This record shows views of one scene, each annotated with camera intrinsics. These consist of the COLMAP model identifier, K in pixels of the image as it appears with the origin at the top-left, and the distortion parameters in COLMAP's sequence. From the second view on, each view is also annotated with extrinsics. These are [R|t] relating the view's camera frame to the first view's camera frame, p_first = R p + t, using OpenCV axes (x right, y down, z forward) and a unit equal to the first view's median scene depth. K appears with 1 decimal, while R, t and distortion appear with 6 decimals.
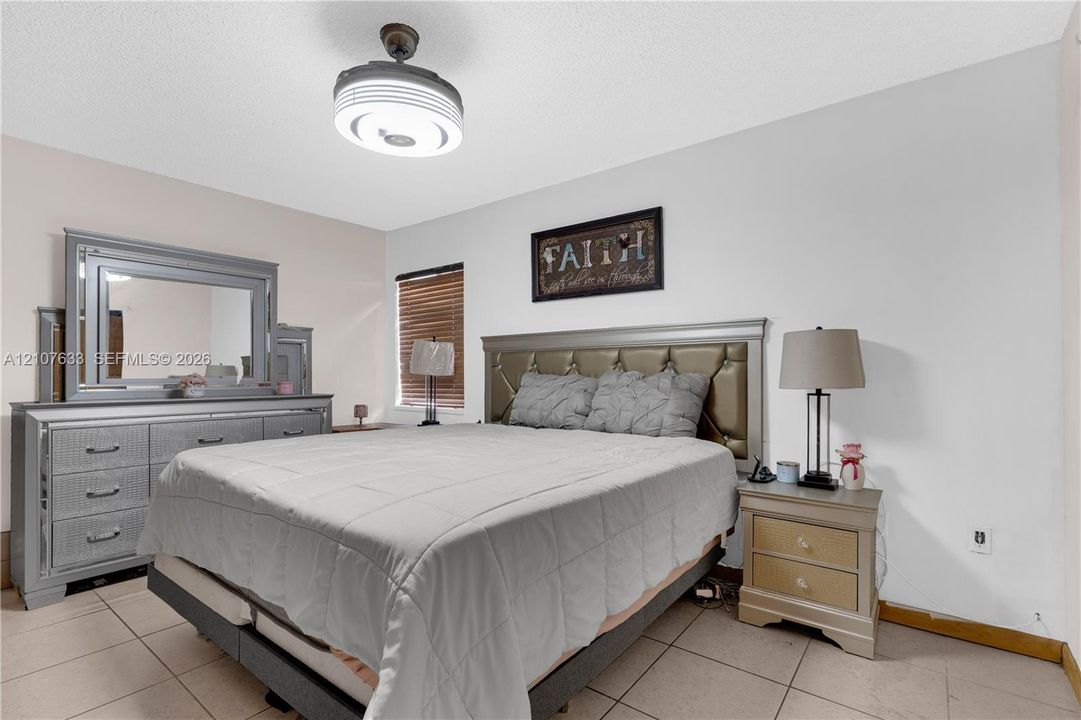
lens RADIAL K [[515.8, 0, 519.2], [0, 515.8, 369.2], [0, 0, 1]] dist [-0.005717, 0.002304]
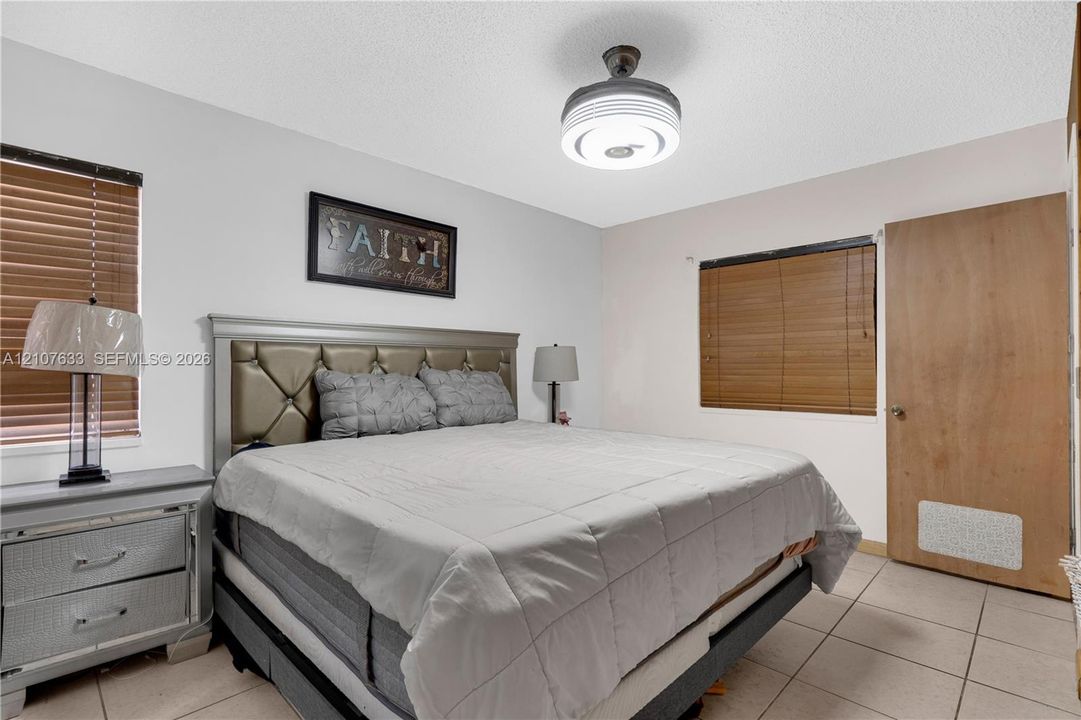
lens RADIAL K [[515.8, 0, 544.5], [0, 515.8, 367.3], [0, 0, 1]] dist [-0.005717, 0.002304]
pose [[0.089744, 0.012379, 0.995888, -0.781611], [-0.004117, 0.999919, -0.012058, 0.009338], [-0.995956, -0.003018, 0.089788, 0.641687]]
